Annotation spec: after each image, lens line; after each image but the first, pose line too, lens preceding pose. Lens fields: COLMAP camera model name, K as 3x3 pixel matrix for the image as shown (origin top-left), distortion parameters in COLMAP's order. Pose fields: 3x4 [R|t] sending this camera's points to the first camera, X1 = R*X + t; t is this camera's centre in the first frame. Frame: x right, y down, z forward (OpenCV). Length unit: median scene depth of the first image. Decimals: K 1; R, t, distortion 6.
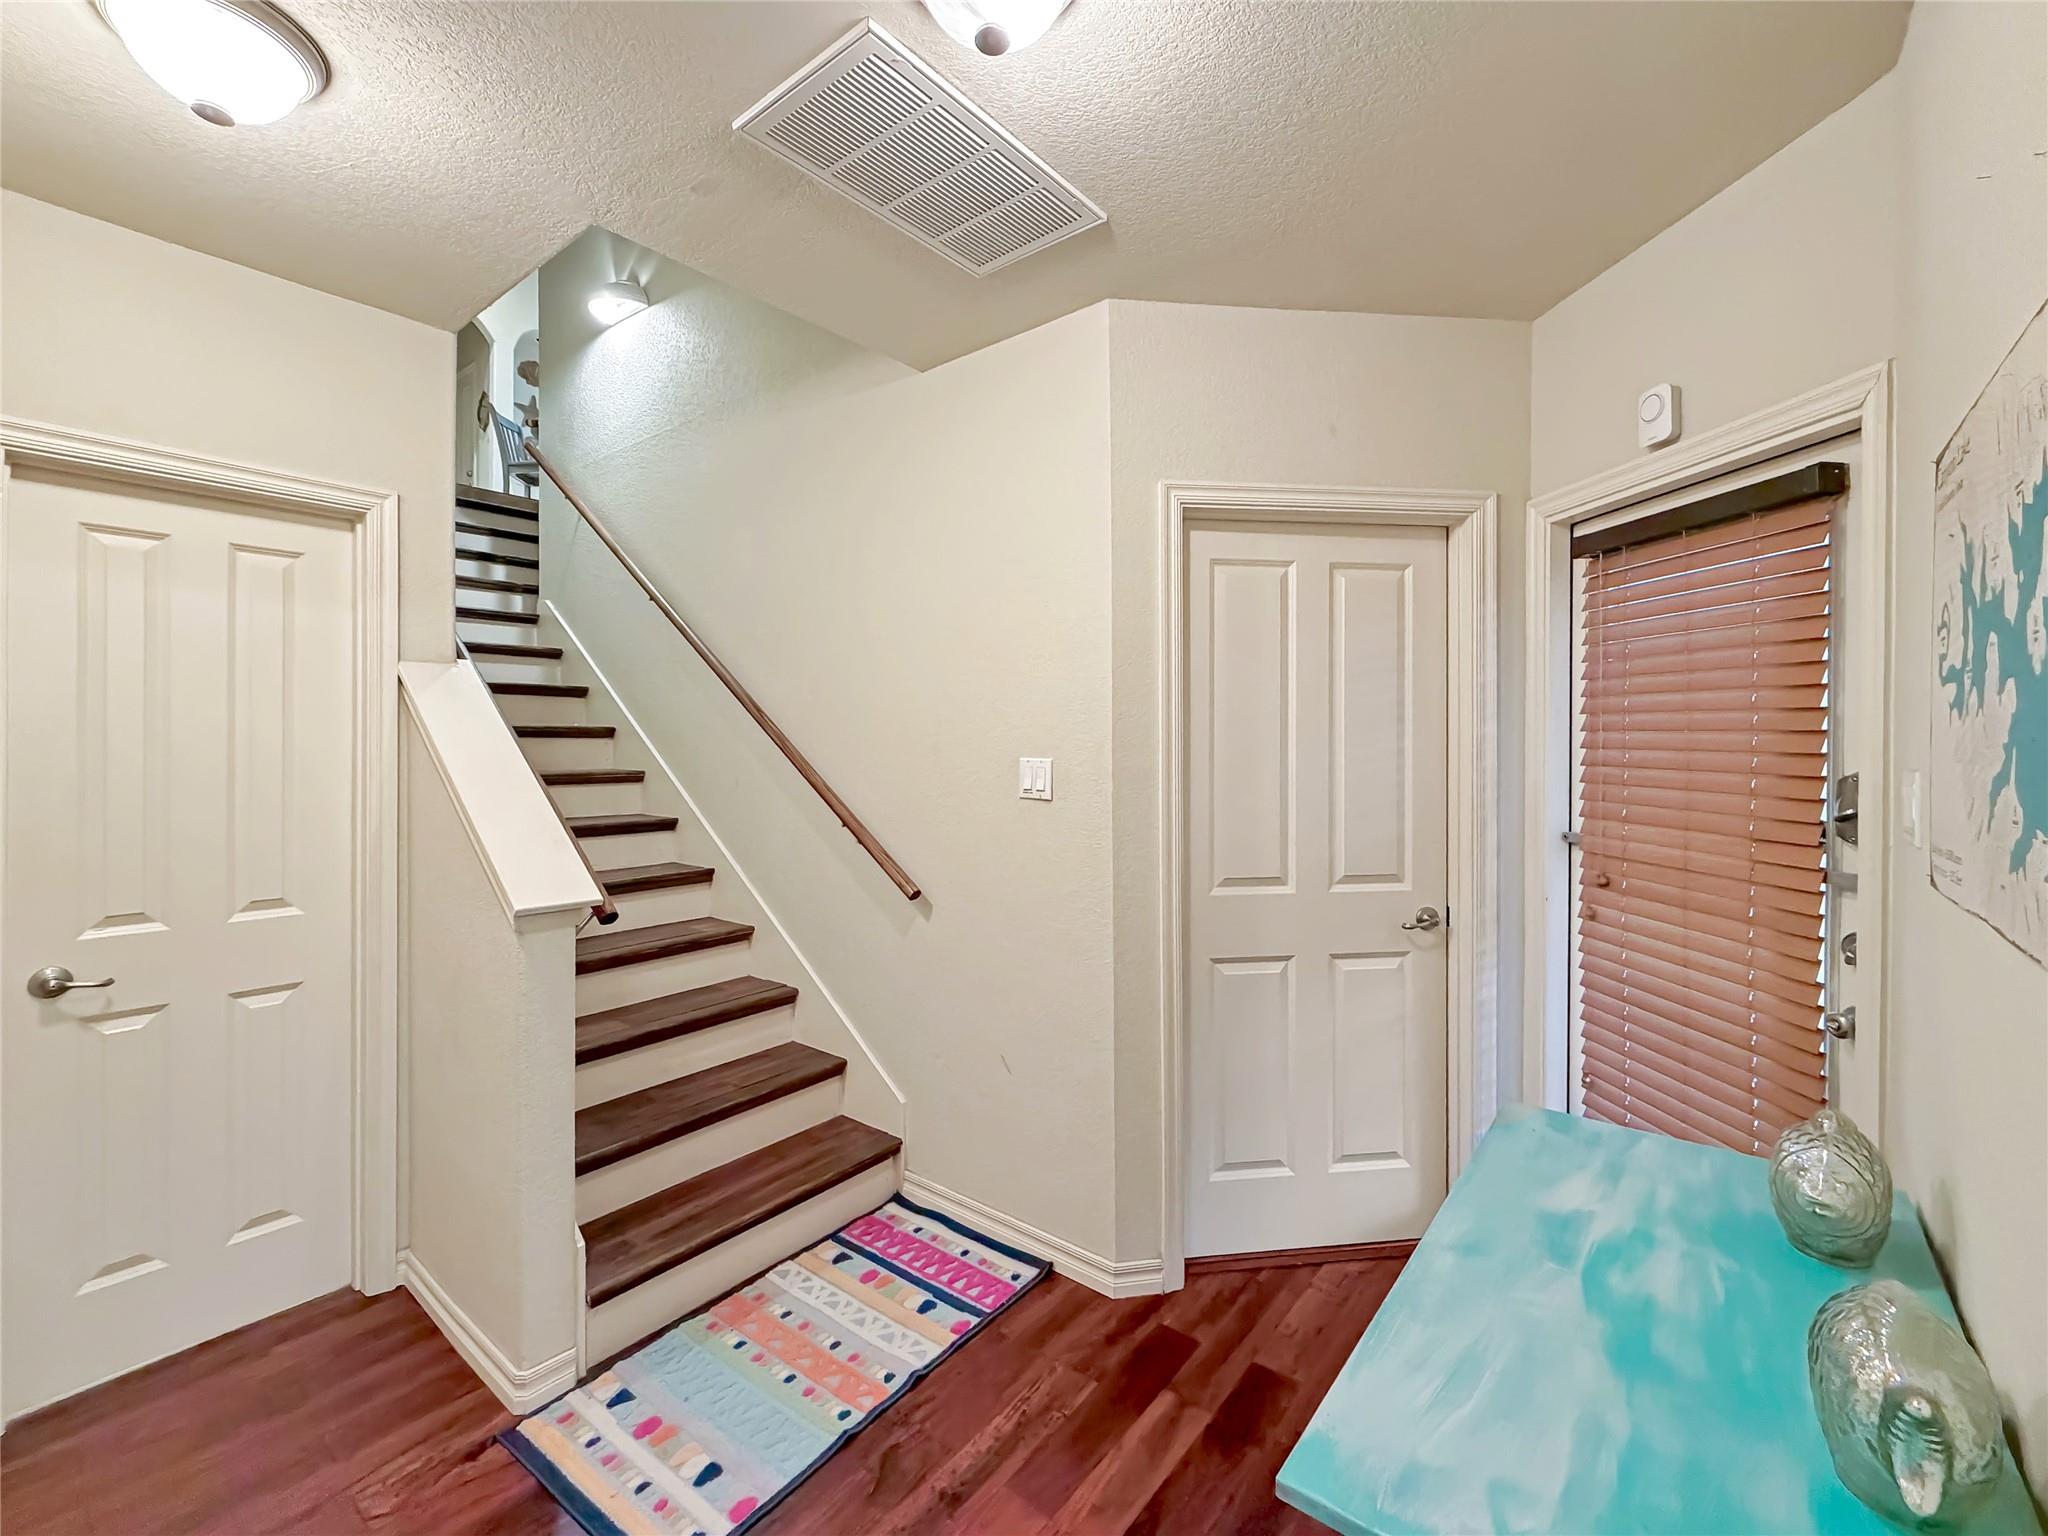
lens RADIAL K [[870.9, 0, 1020.0], [0, 870.9, 730.8], [0, 0, 1]] dist [0.000064, 0.000096]
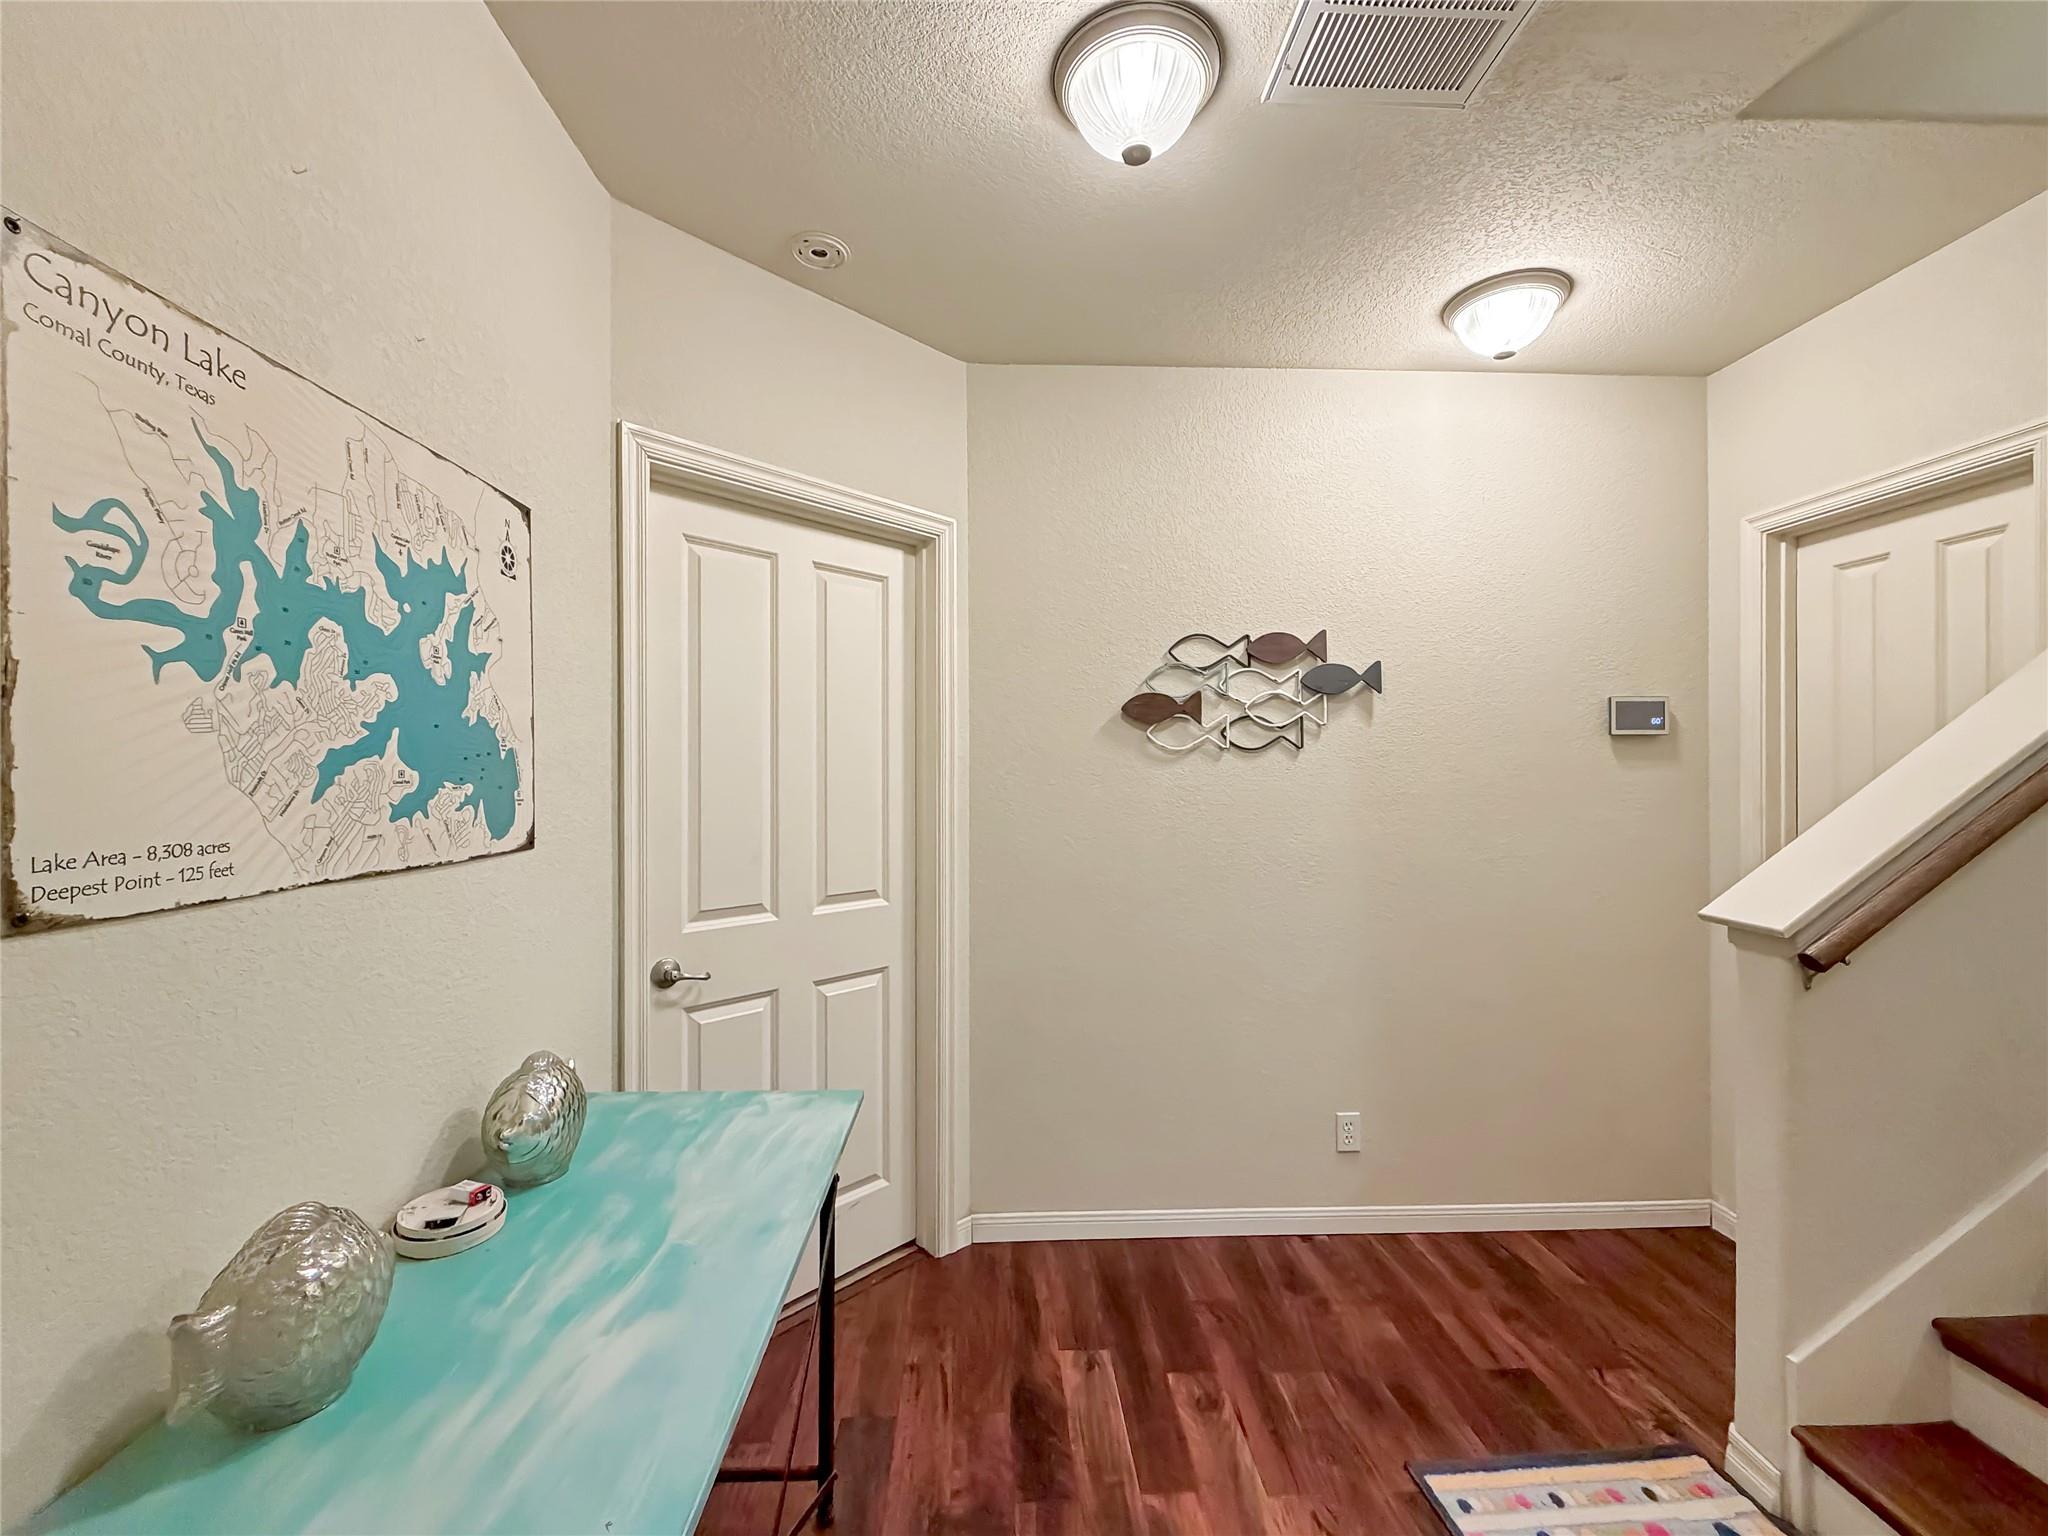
lens RADIAL K [[838.9, 0, 1029.3], [0, 838.9, 748.4], [0, 0, 1]] dist [-0.000982, 0.000236]
pose [[-0.743357, -0.018961, -0.668627, 0.498032], [0.011431, 0.999092, -0.041041, 0.045008], [0.668798, -0.038152, -0.742465, 1.021368]]
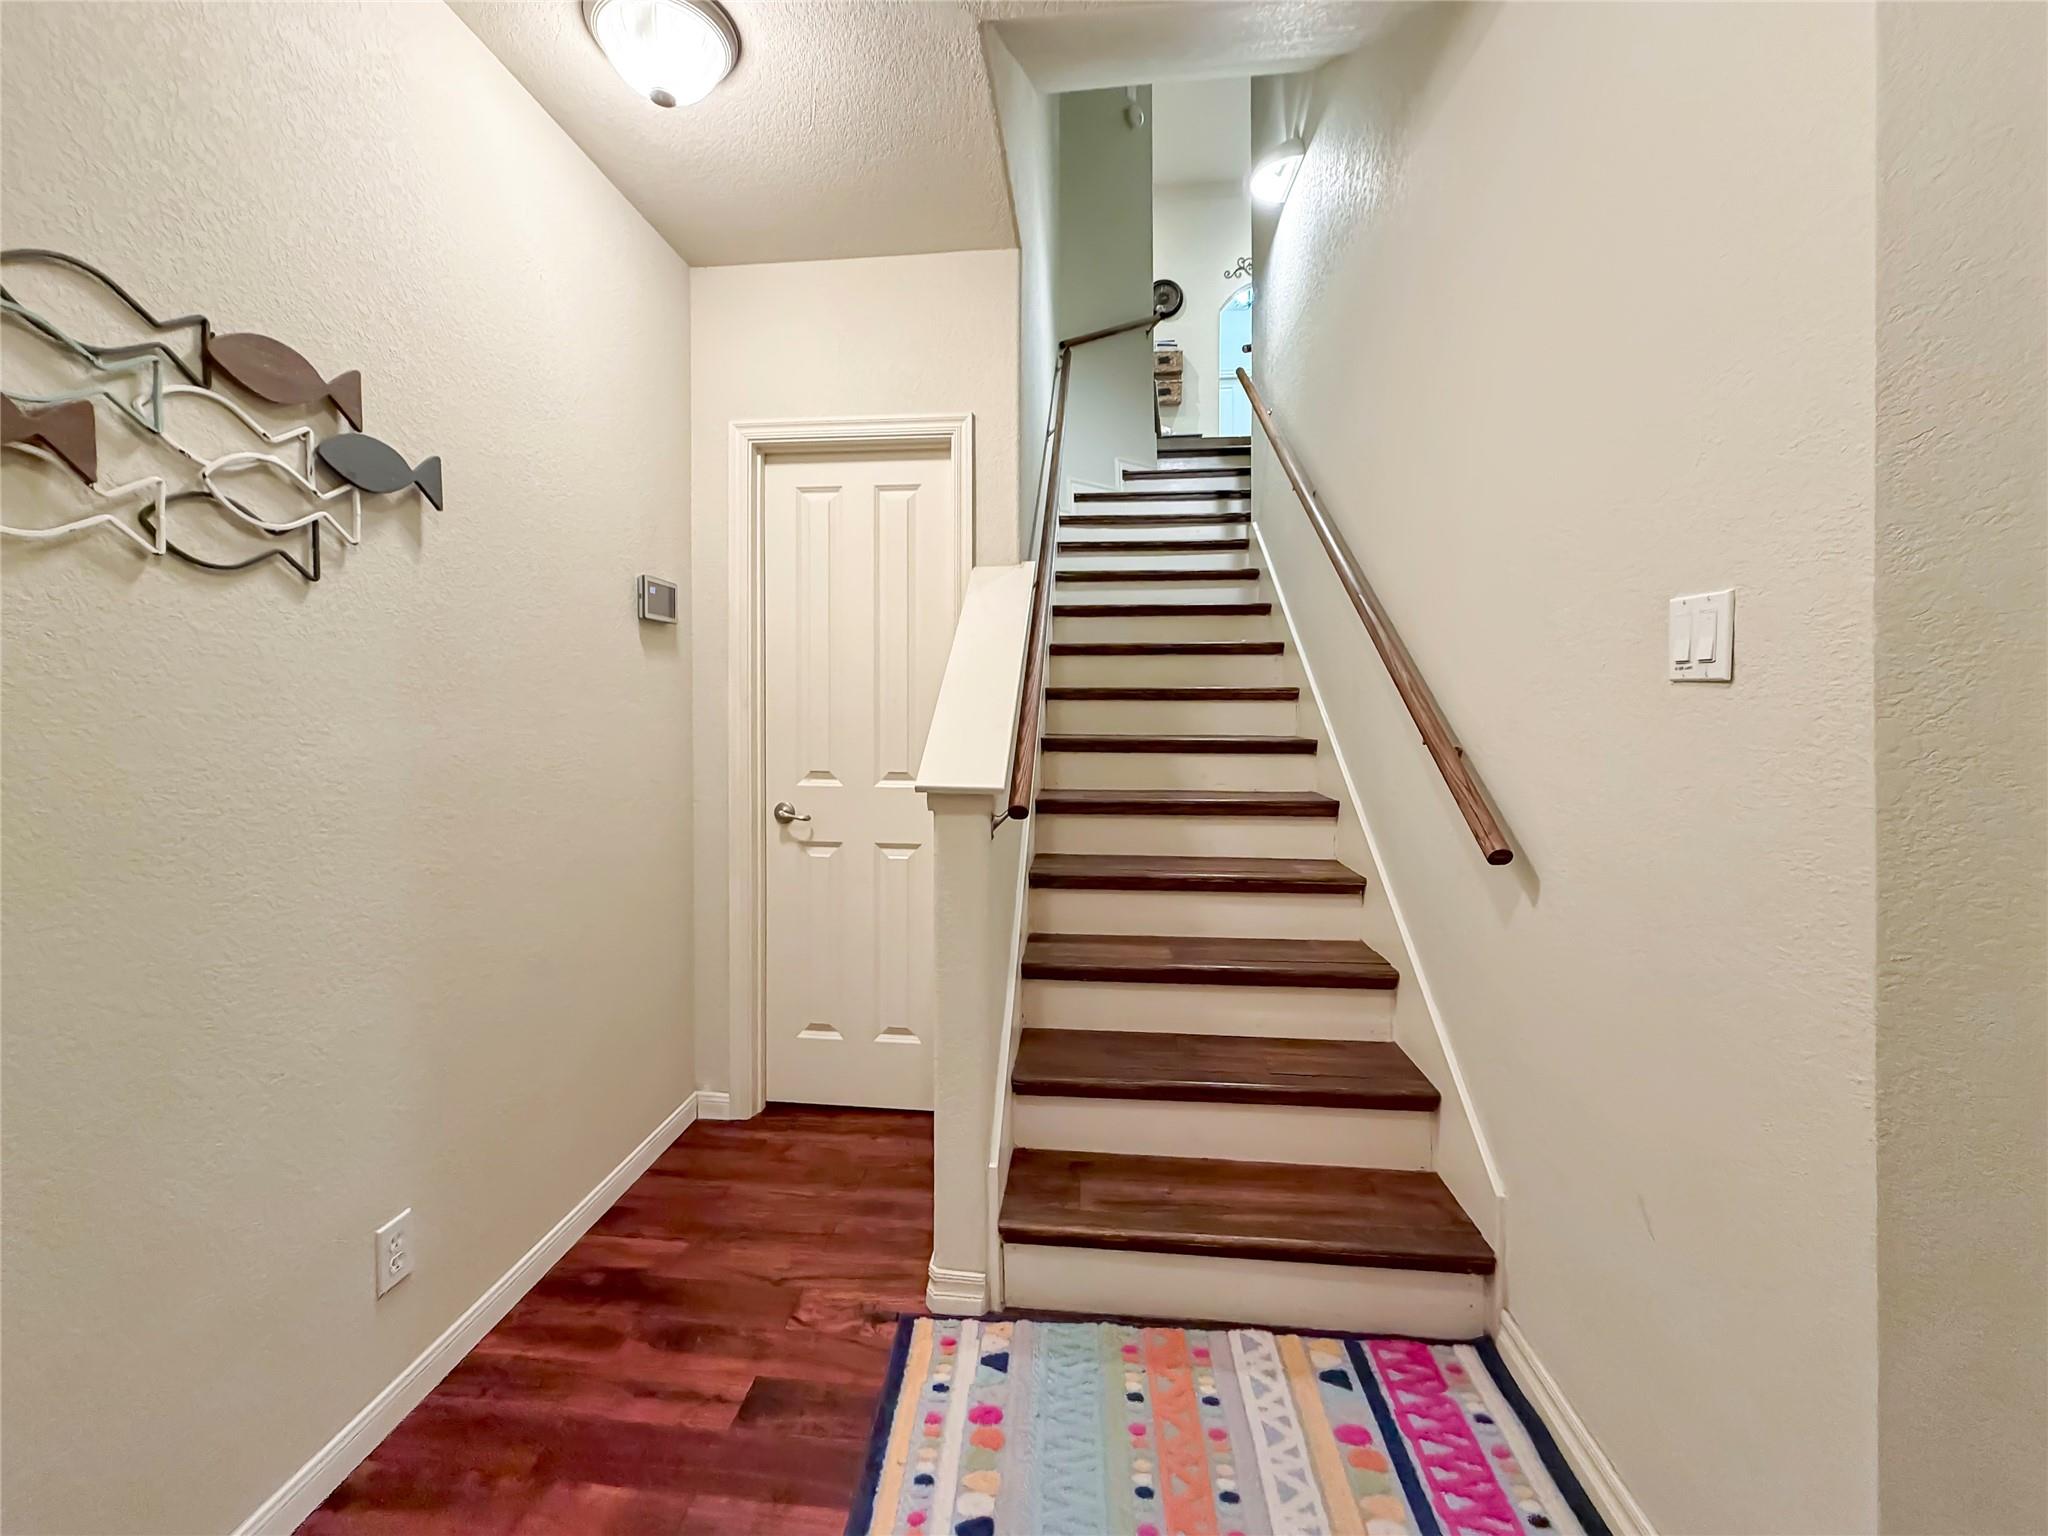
lens RADIAL K [[849.4, 0, 997.0], [0, 849.4, 705.7], [0, 0, 1]] dist [0.002153, 0.000431]
pose [[0.538037, 0.001514, -0.842920, 0.221761], [0.010244, 0.999913, 0.008335, 0.093054], [0.842859, -0.013120, 0.537974, 0.482371]]
